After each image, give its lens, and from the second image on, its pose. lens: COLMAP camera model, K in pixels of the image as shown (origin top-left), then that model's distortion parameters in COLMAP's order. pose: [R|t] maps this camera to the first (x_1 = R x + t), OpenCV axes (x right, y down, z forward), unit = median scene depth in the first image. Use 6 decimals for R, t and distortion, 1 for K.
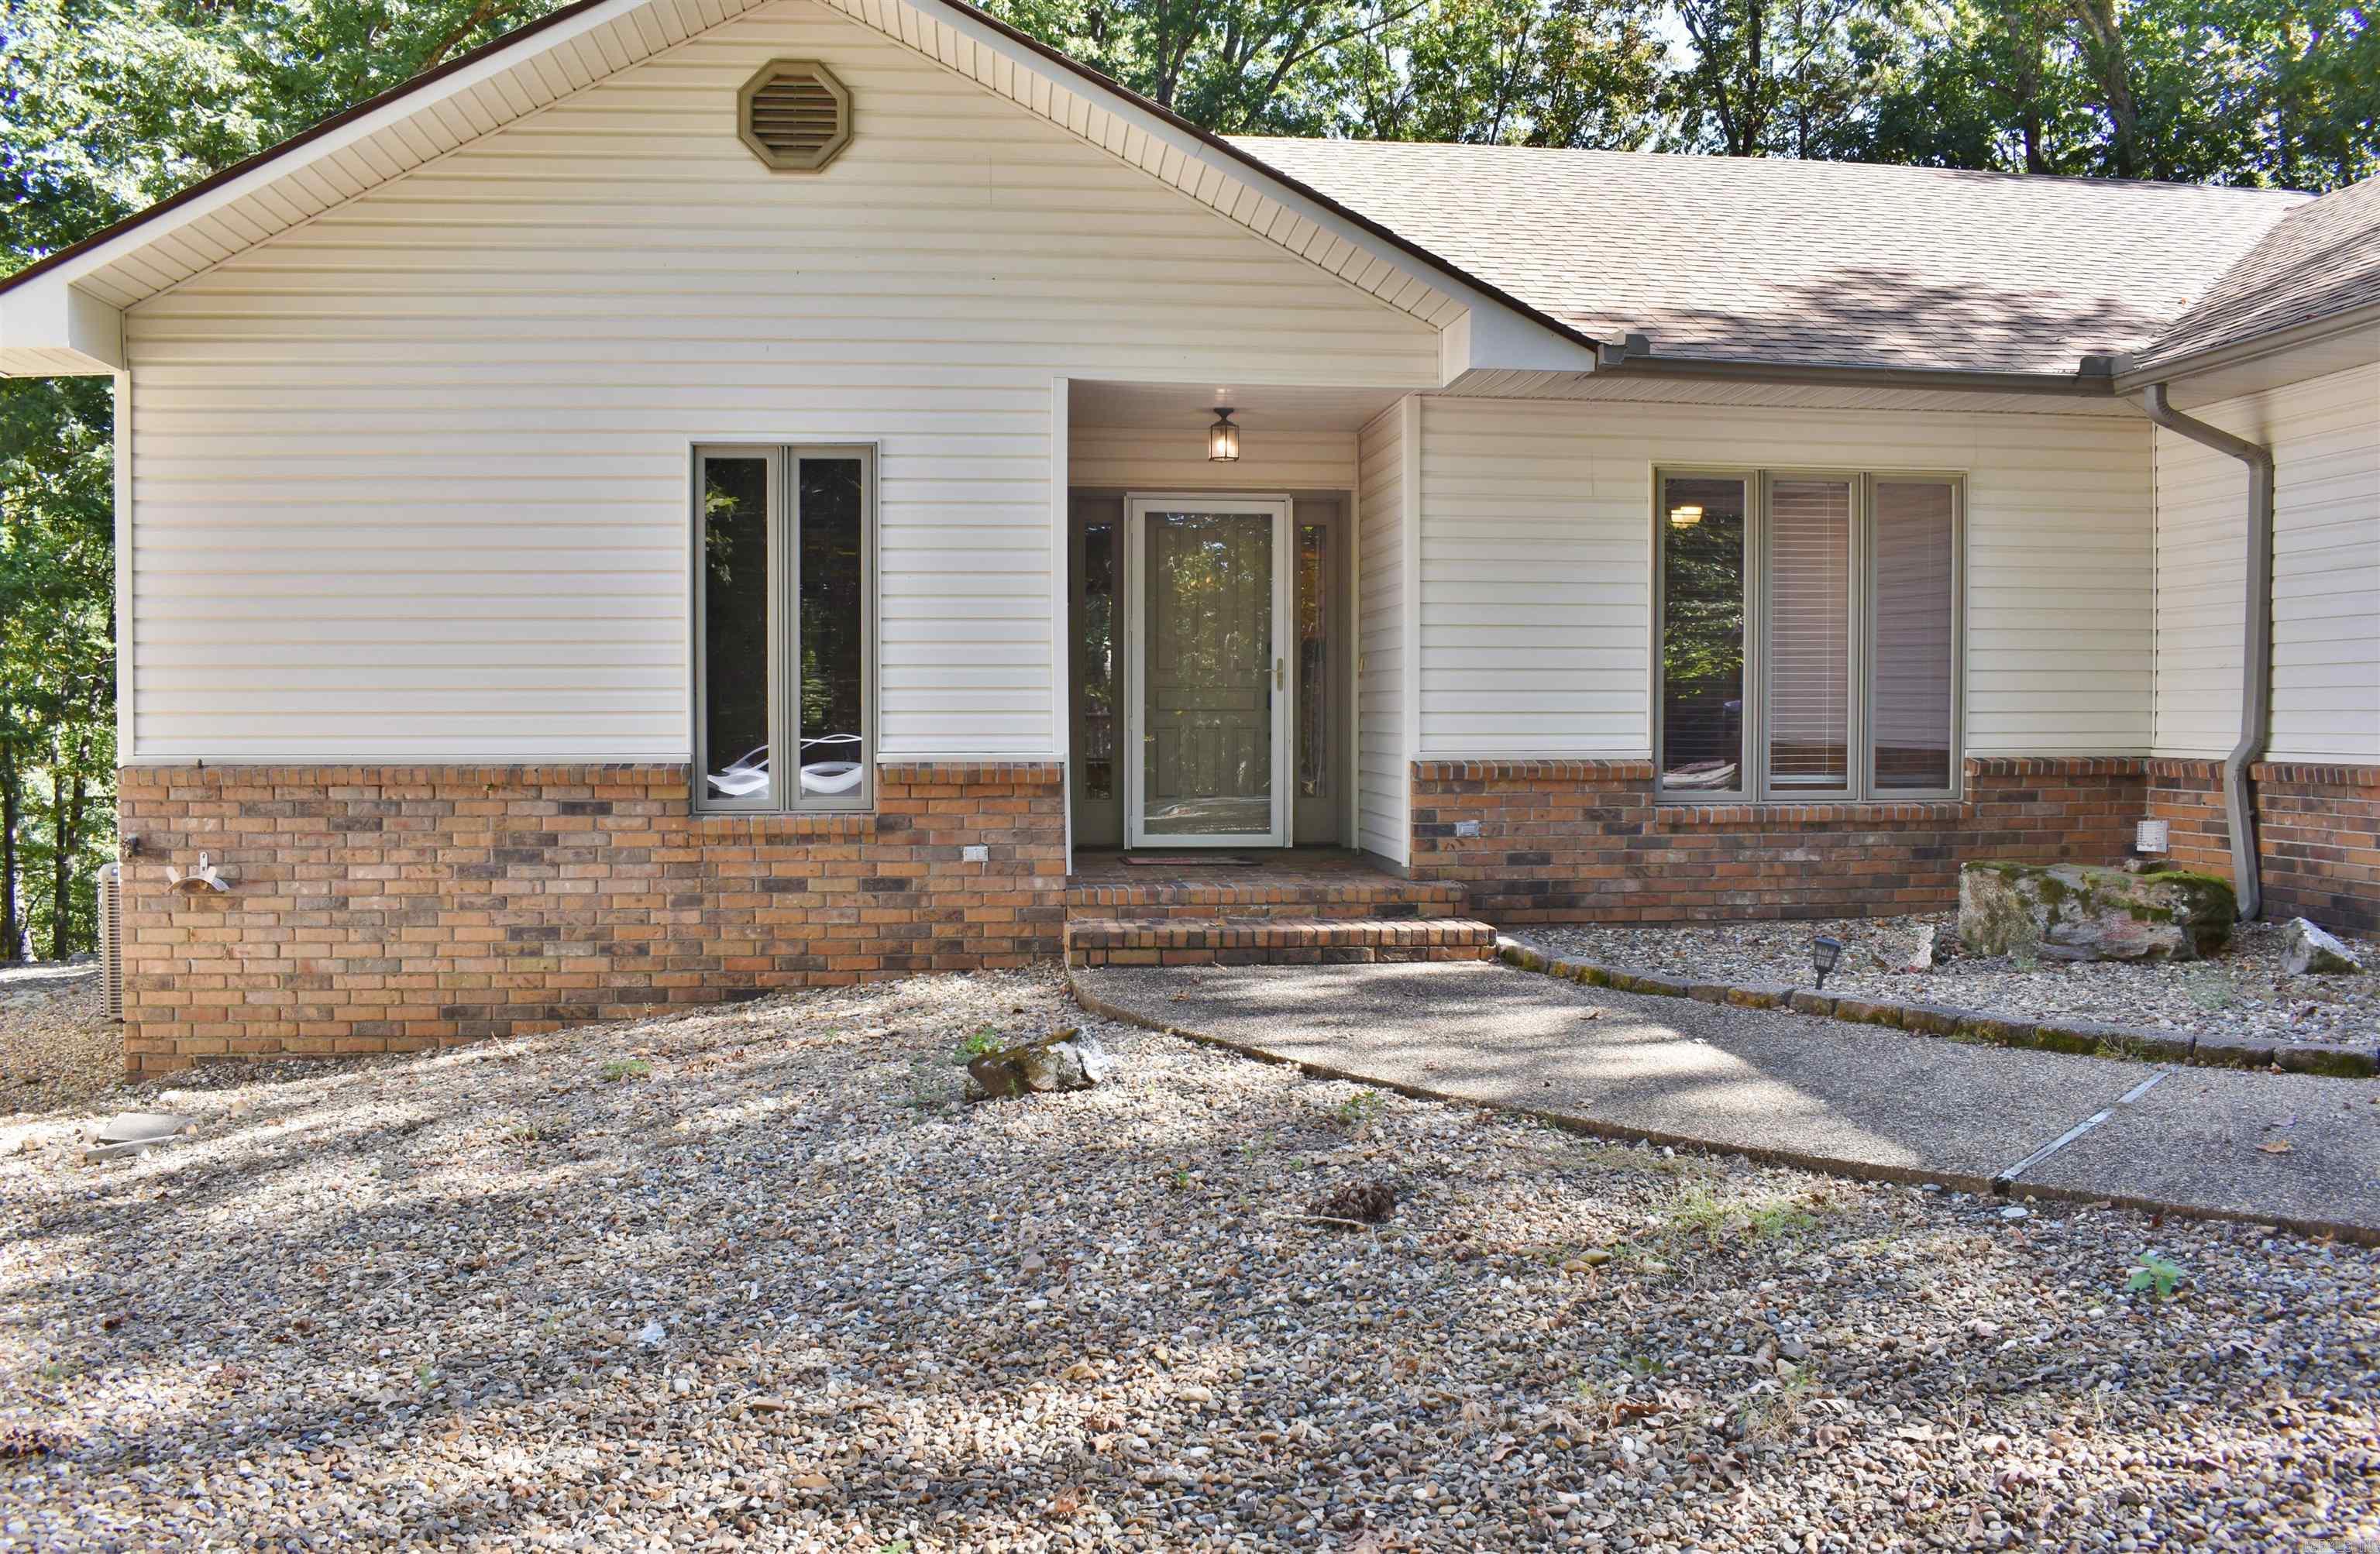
lens RADIAL K [[1938.5, 0, 1190.0], [0, 1938.5, 777.0], [0, 0, 1]] dist [-0.106551, 0.063425]
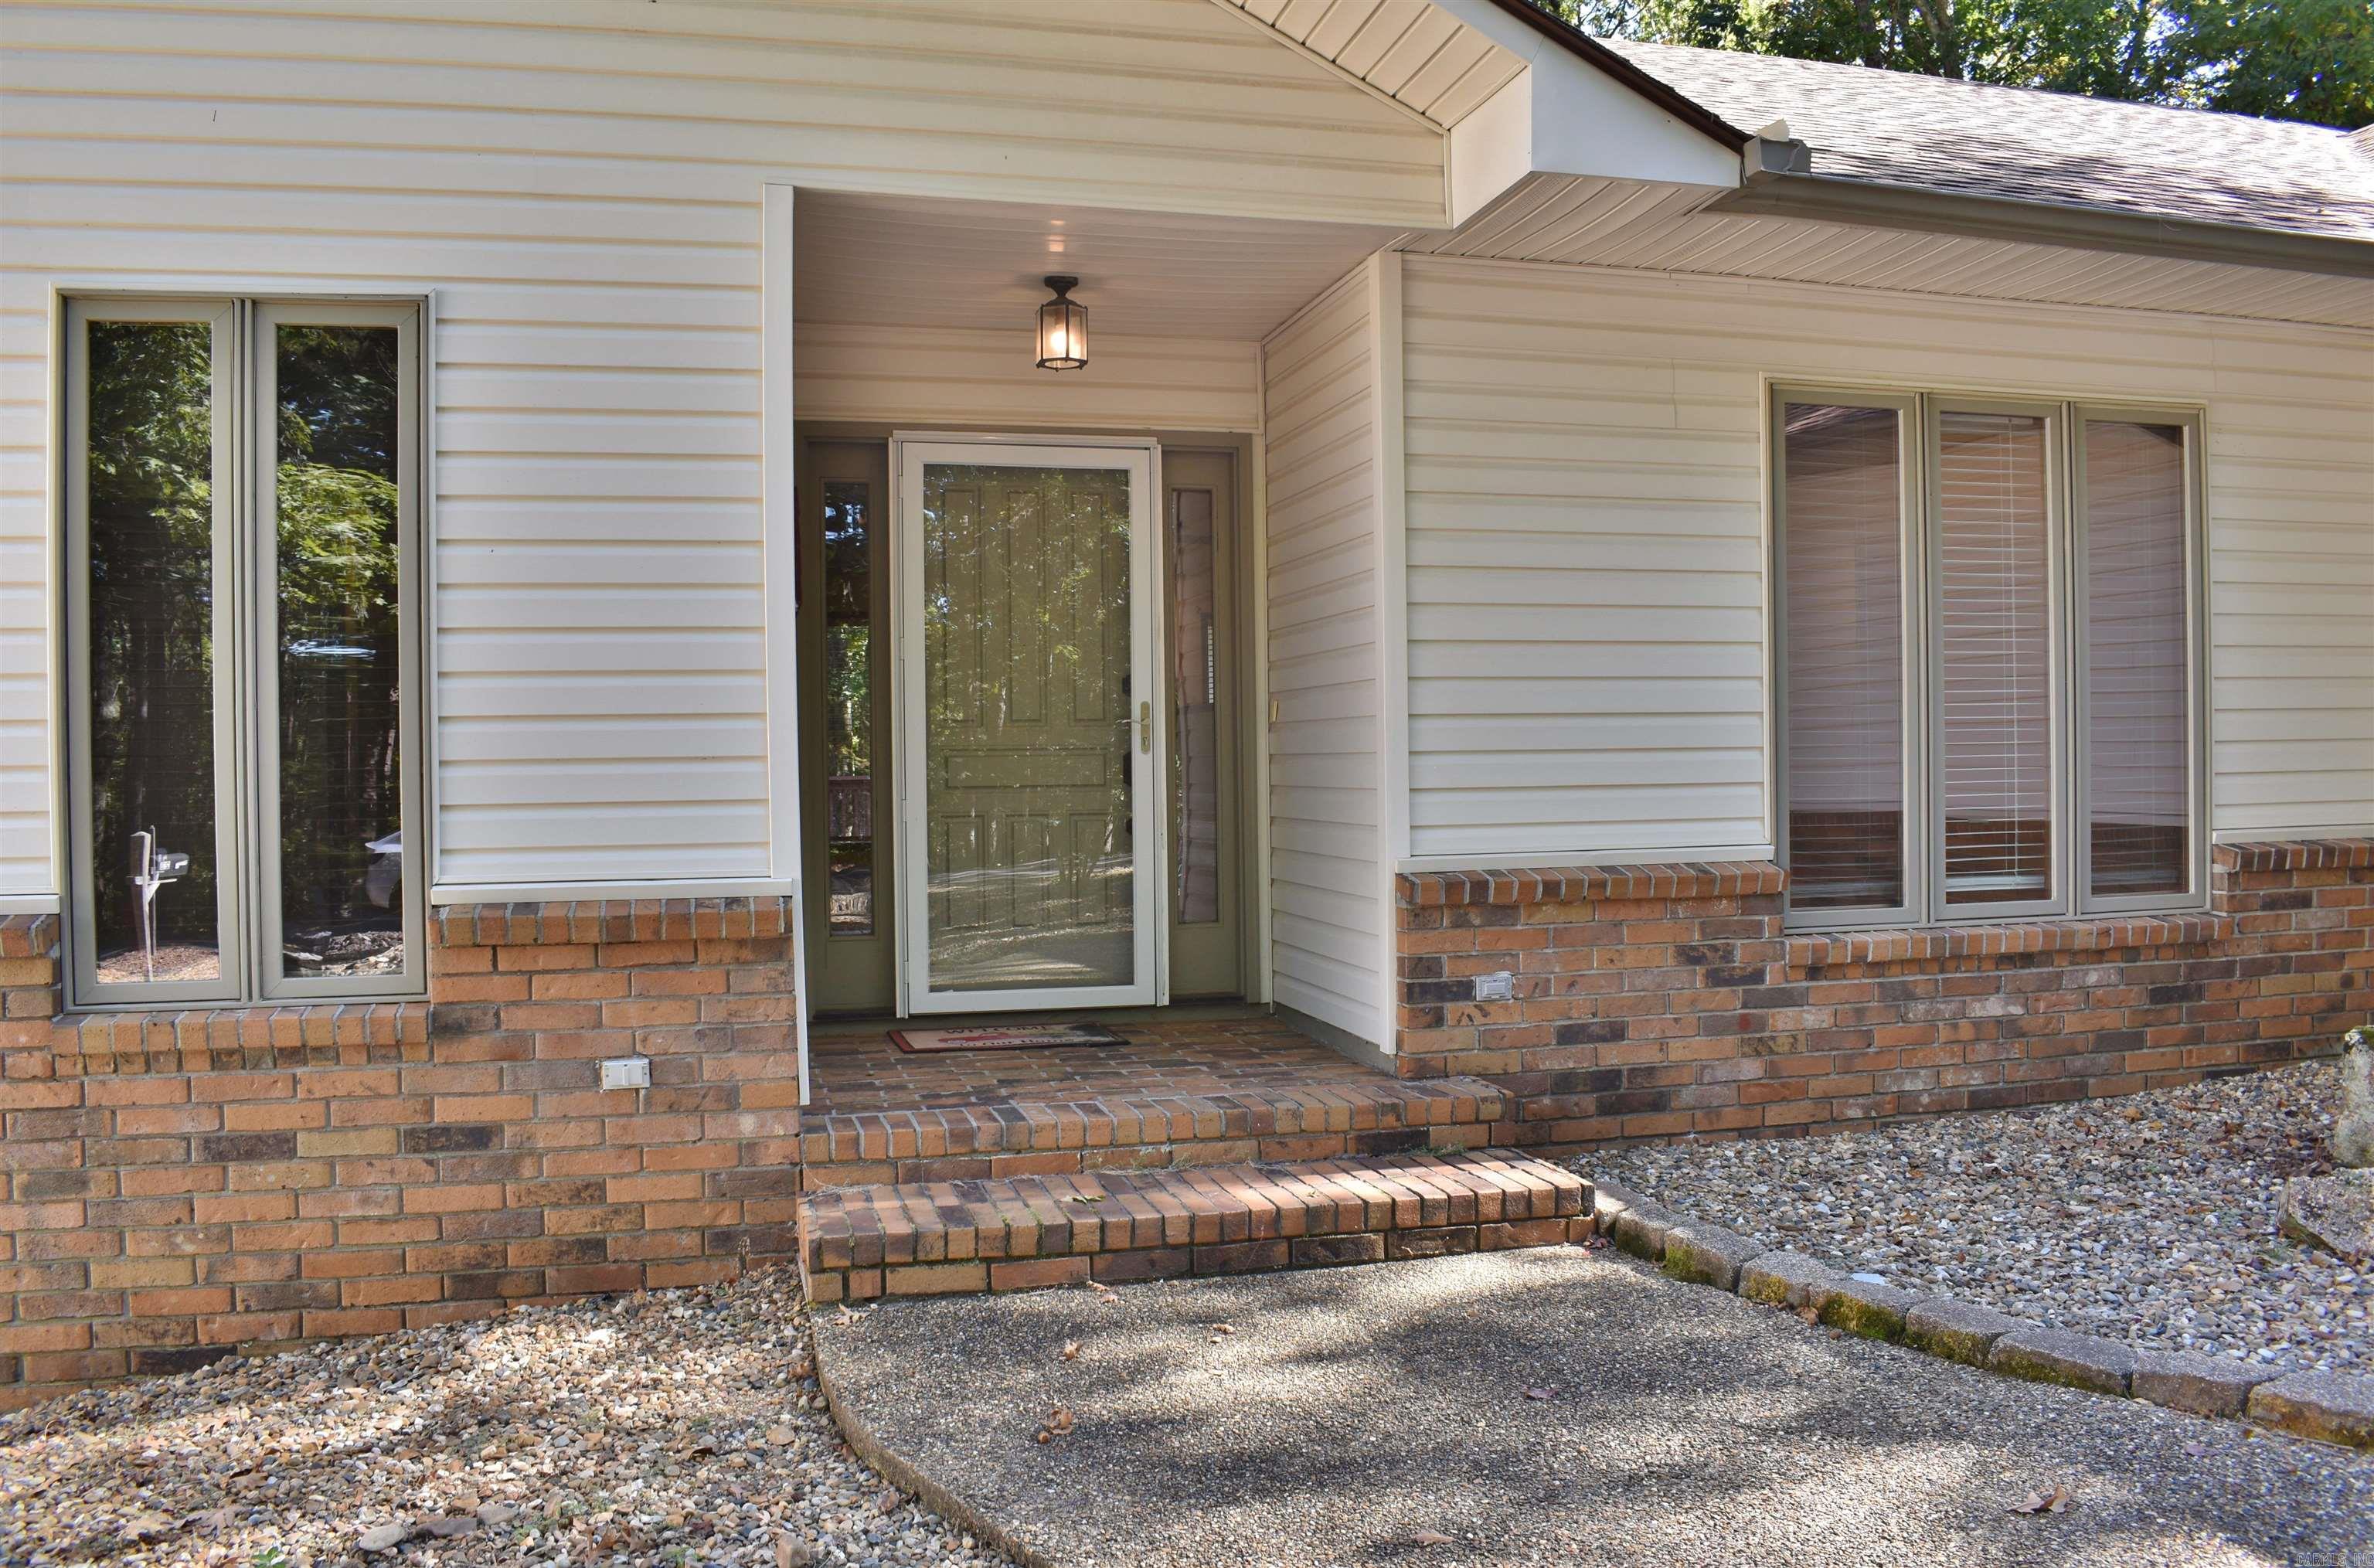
lens RADIAL K [[1894.8, 0, 1187.0], [0, 1894.8, 784.0], [0, 0, 1]] dist [-0.091787, 0.009294]
pose [[0.990397, -0.014370, 0.137503, -0.026787], [0.017336, 0.999642, -0.020402, -0.024828], [-0.137161, 0.022590, 0.990291, 0.445359]]
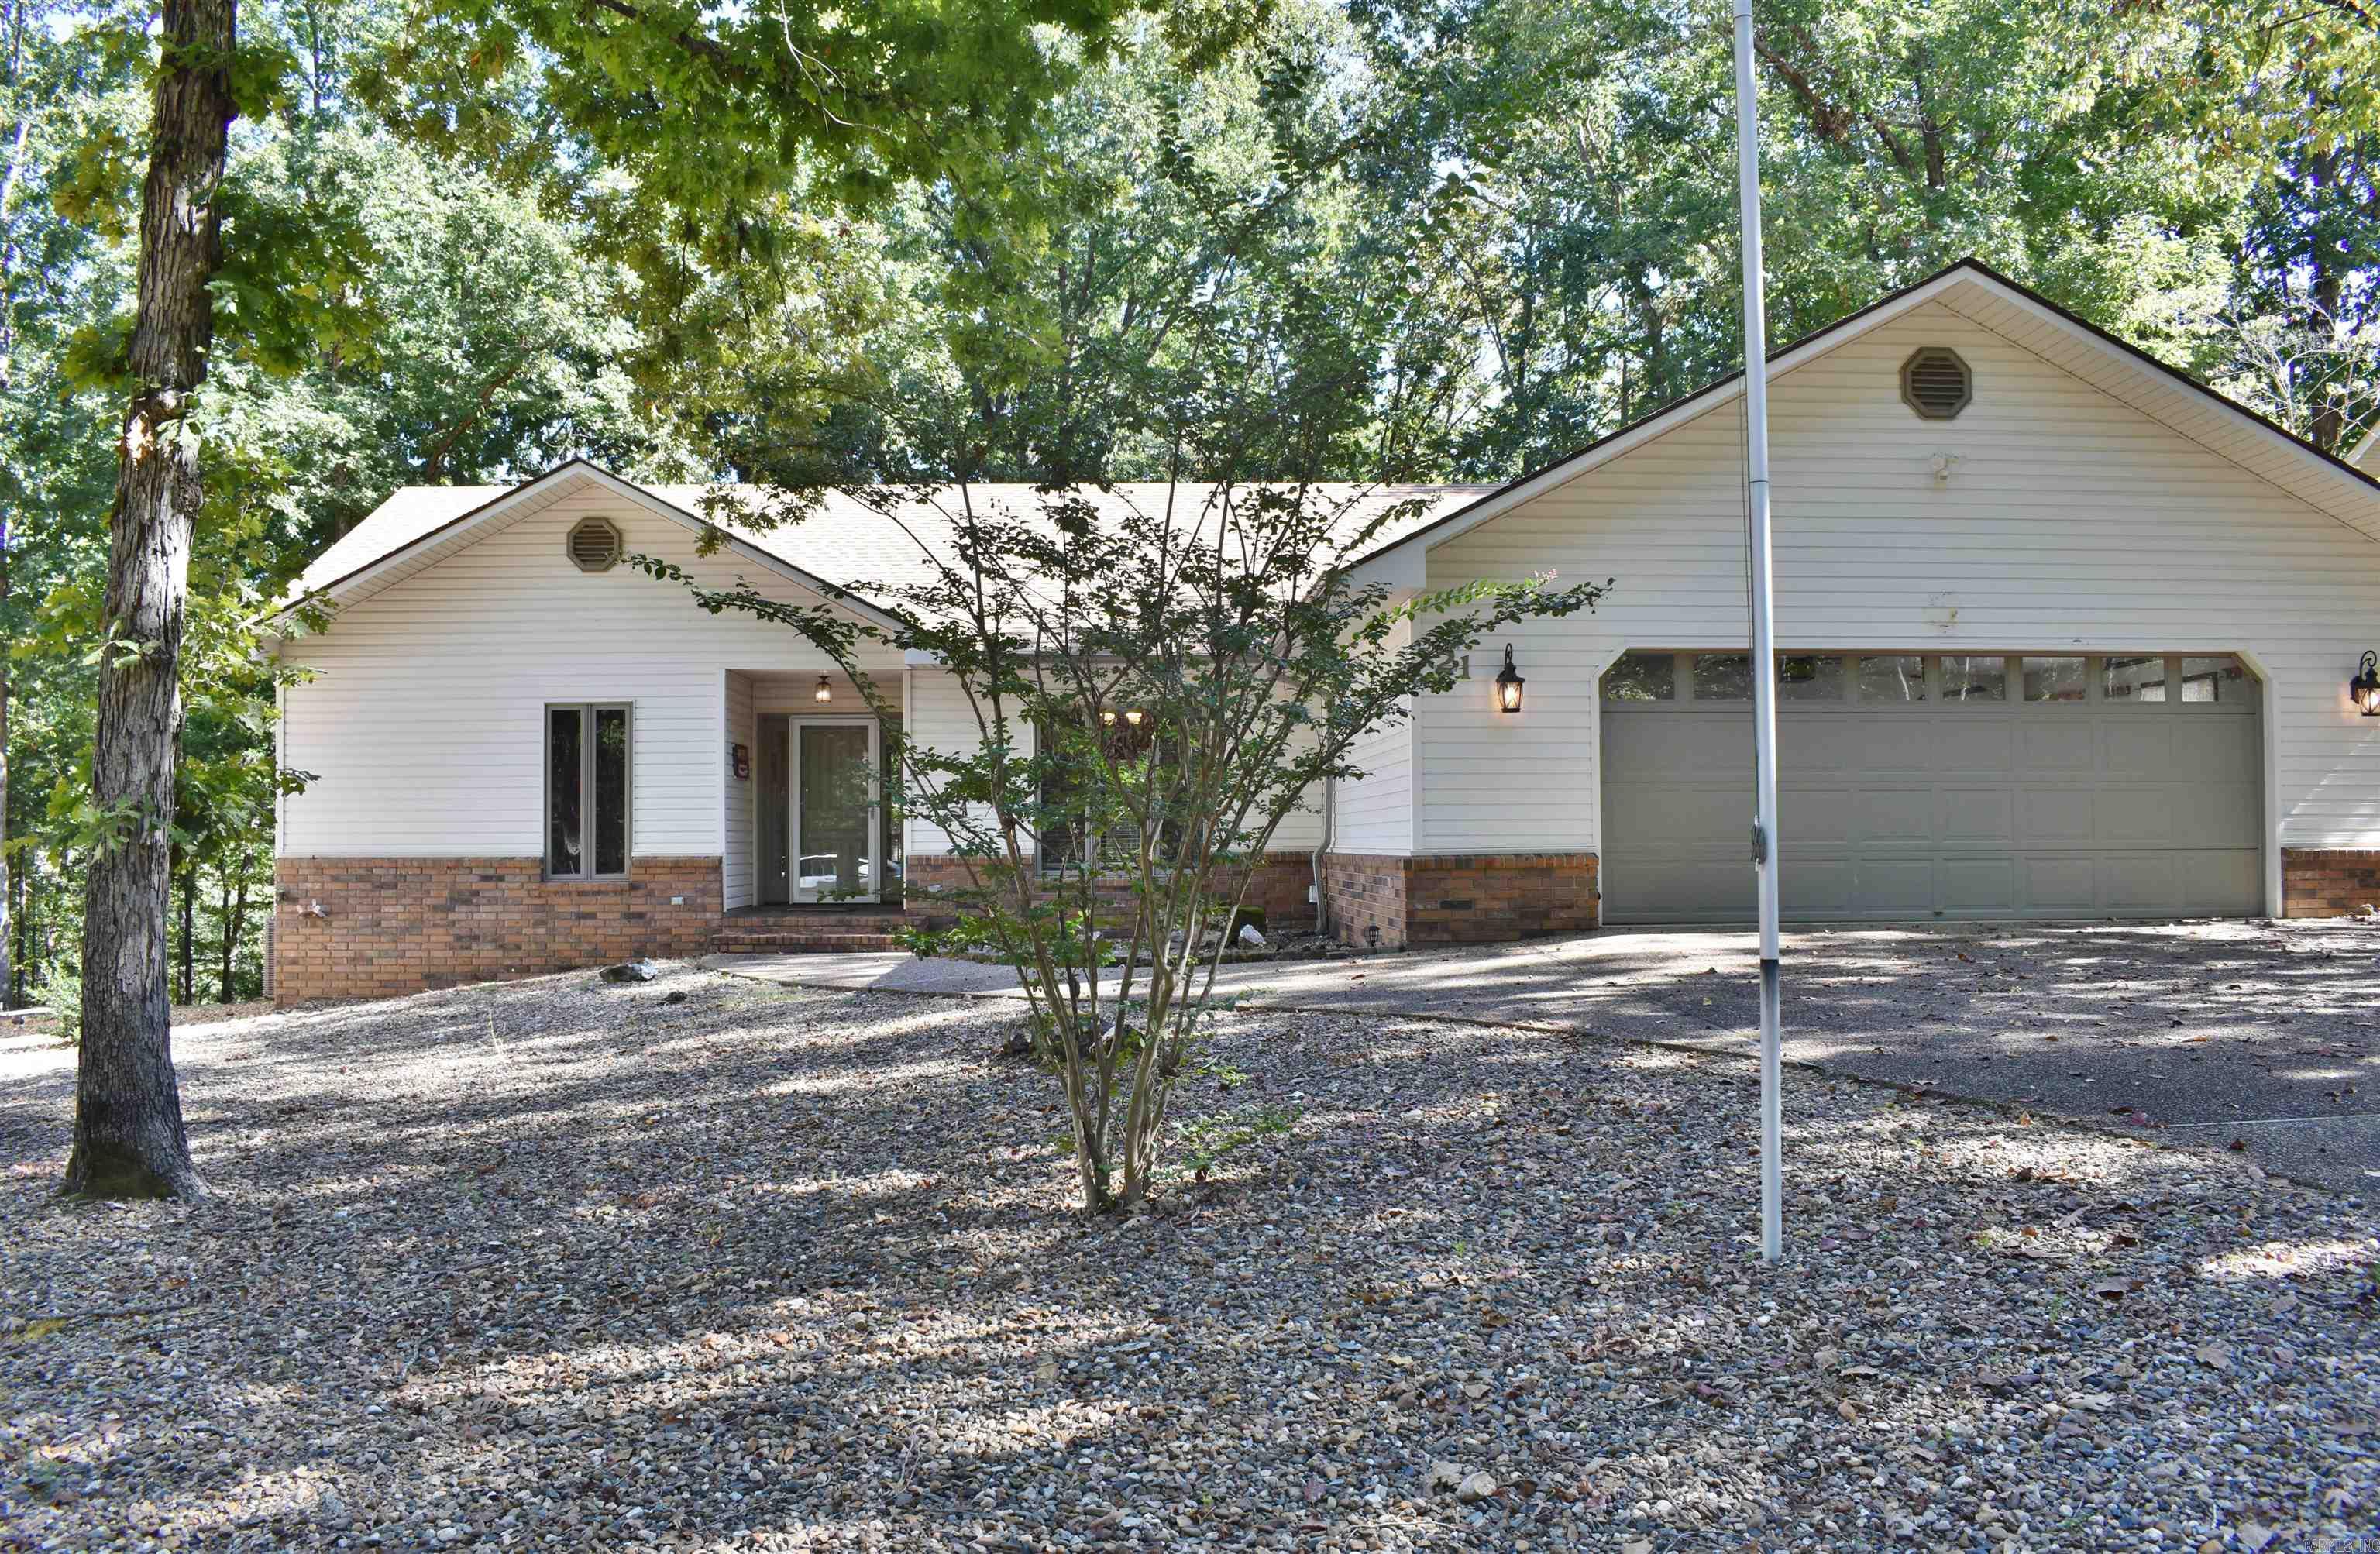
lens RADIAL K [[1938.5, 0, 1190.0], [0, 1938.5, 777.0], [0, 0, 1]] dist [-0.106551, 0.063425]
pose [[0.997672, -0.006467, -0.067889, 0.541552], [0.002473, 0.998270, -0.058745, 0.028061], [0.068151, 0.058440, 0.995962, -0.952355]]
